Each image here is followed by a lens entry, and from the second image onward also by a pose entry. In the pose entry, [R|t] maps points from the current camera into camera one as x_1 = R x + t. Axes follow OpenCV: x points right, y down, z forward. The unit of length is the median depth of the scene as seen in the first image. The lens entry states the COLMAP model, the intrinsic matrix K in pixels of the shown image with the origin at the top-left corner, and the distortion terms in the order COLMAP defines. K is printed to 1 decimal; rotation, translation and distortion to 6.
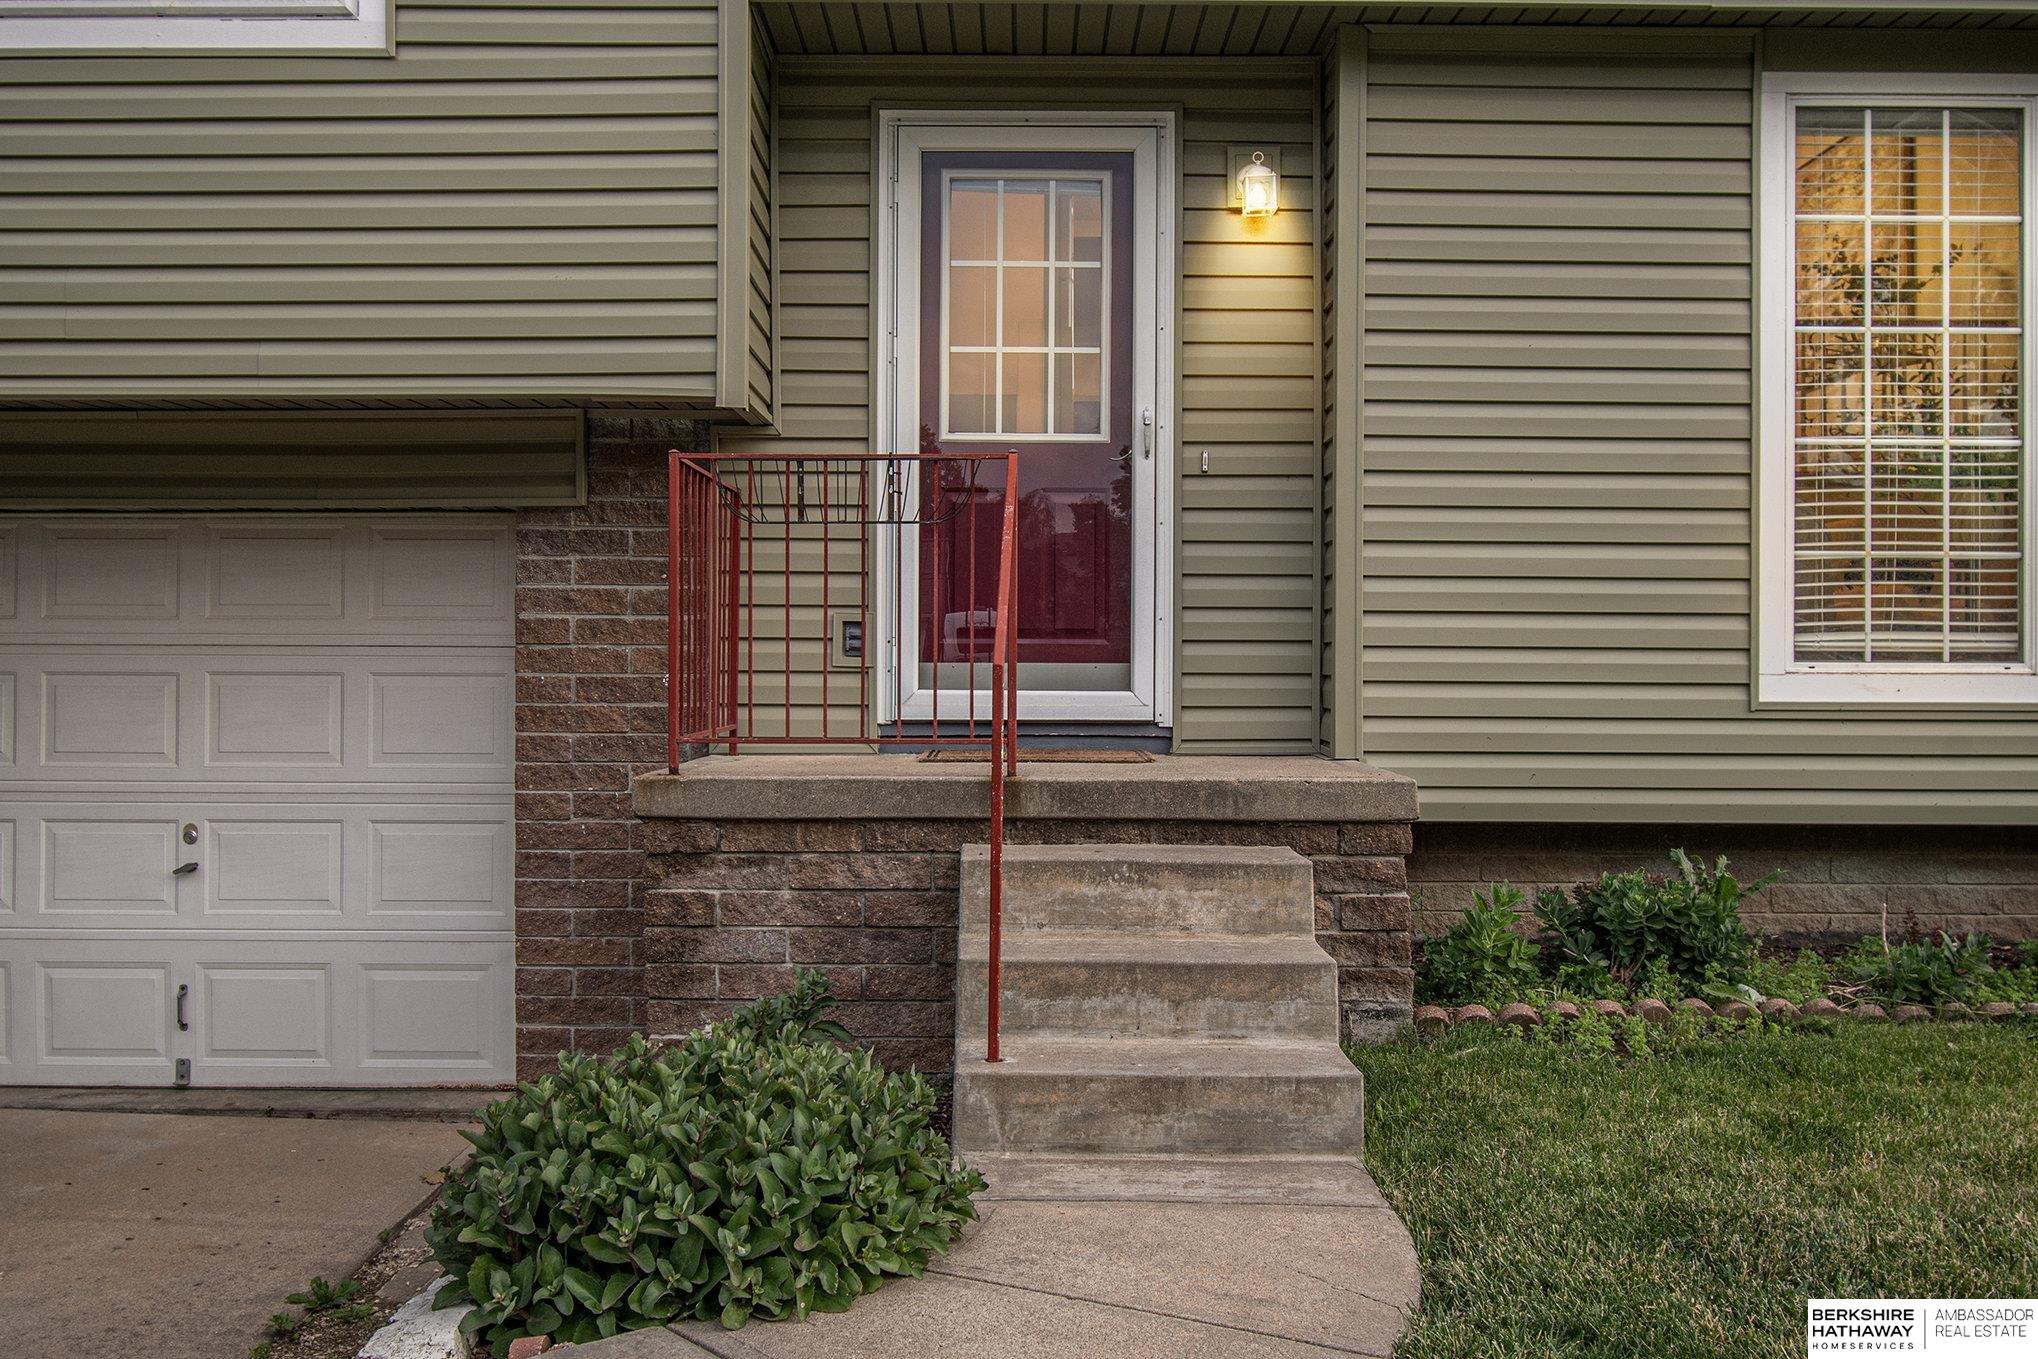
lens RADIAL K [[1690.0, 0, 1004.3], [0, 1690.0, 676.3], [0, 0, 1]] dist [0.006009, 0.001539]
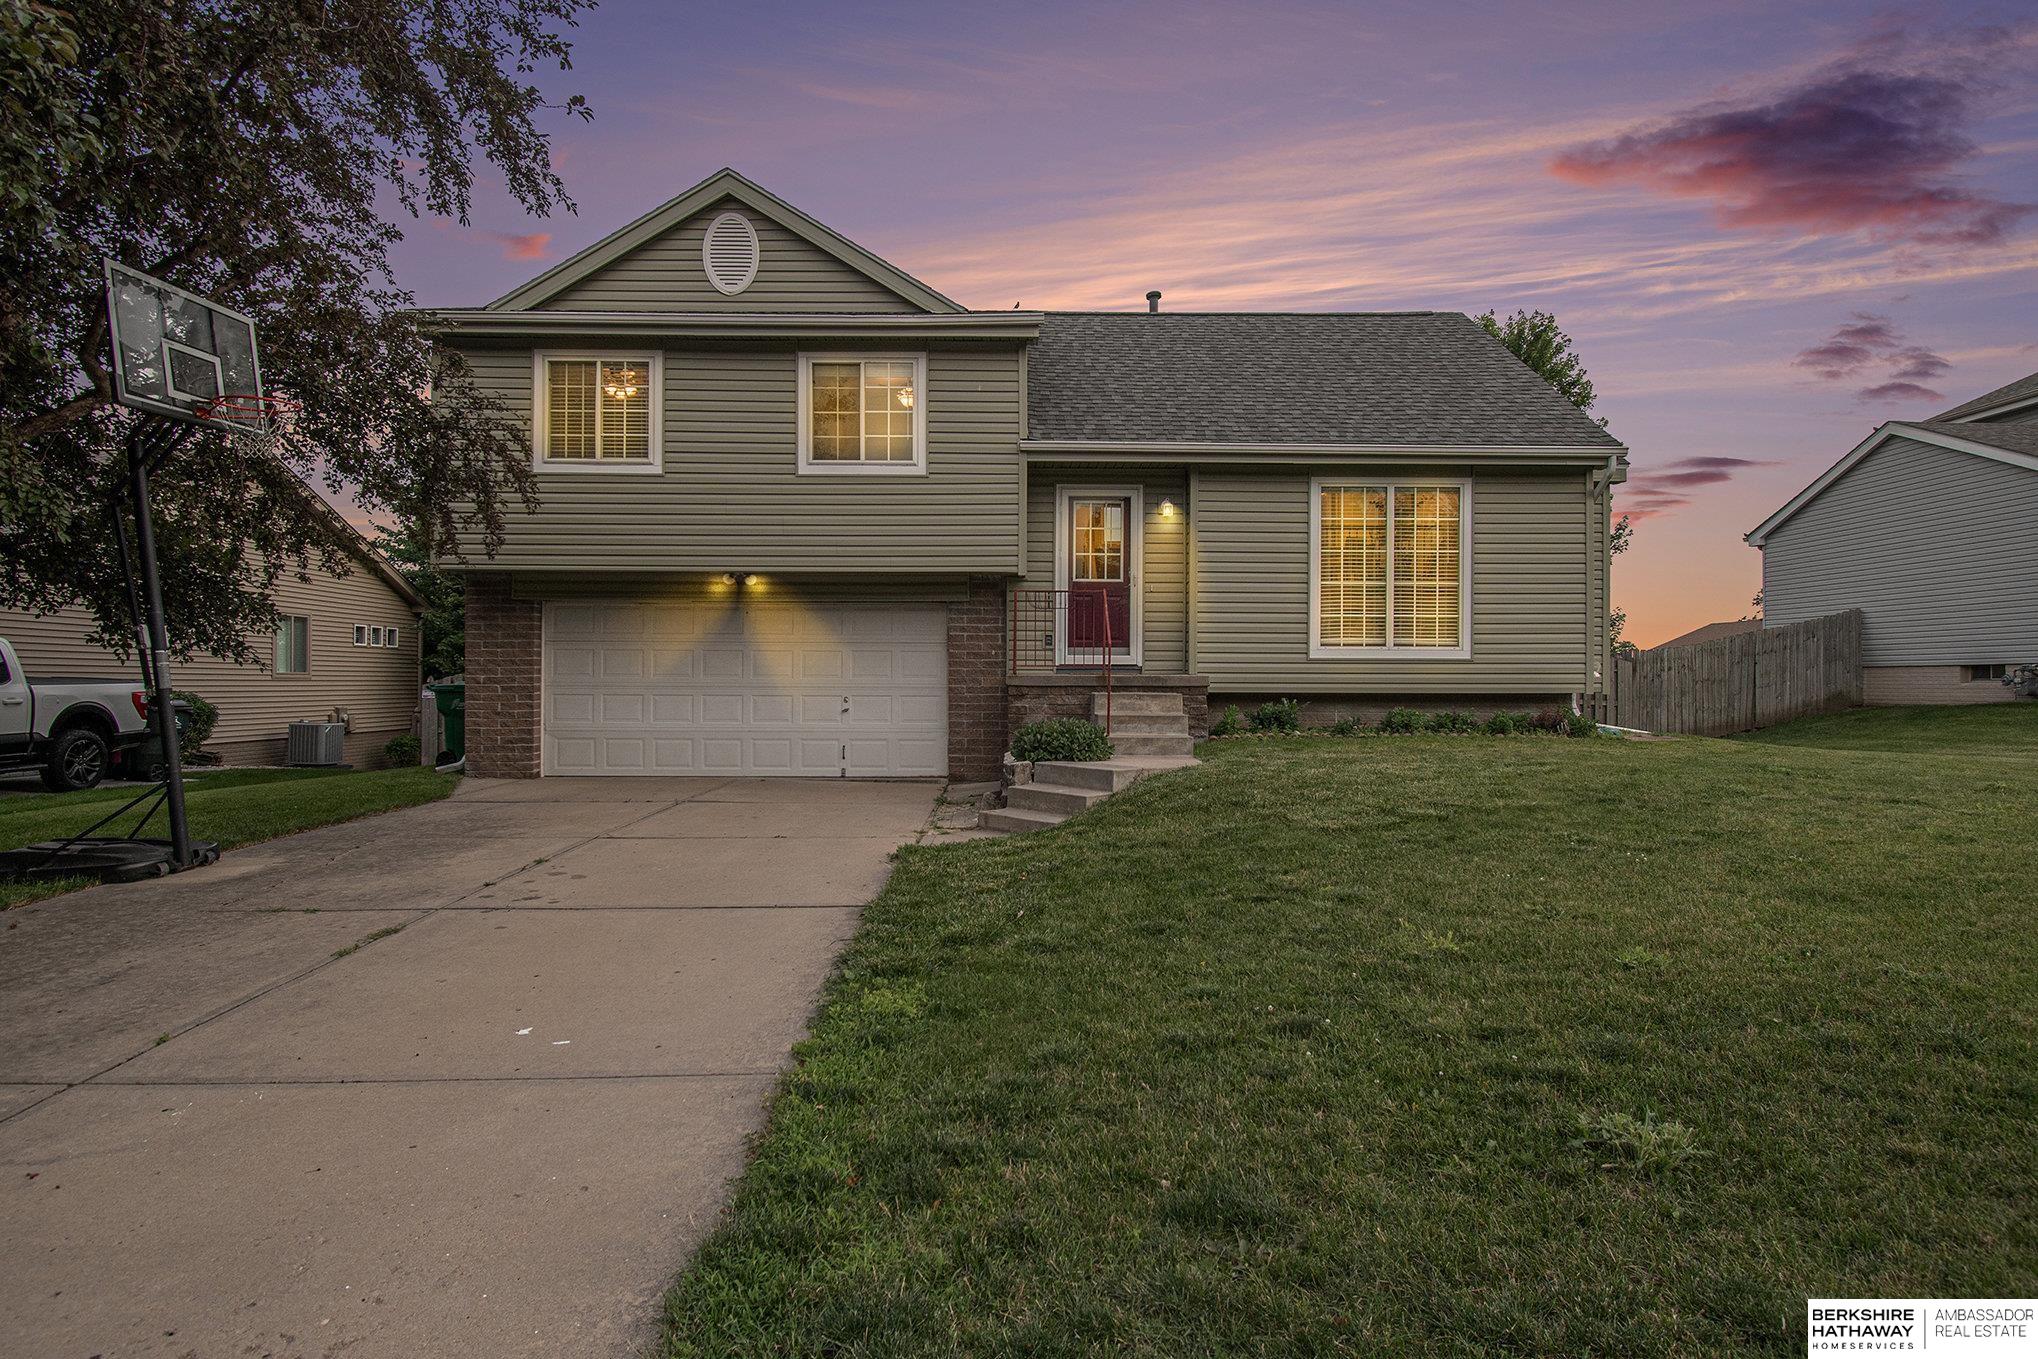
lens RADIAL K [[1074.5, 0, 1034.3], [0, 1074.5, 676.8], [0, 0, 1]] dist [-0.001701, 0.001103]
pose [[0.999492, -0.001162, 0.031844, -0.188318], [0.001085, 0.999996, 0.002435, 0.046008], [-0.031847, -0.002399, 0.999490, -1.159443]]
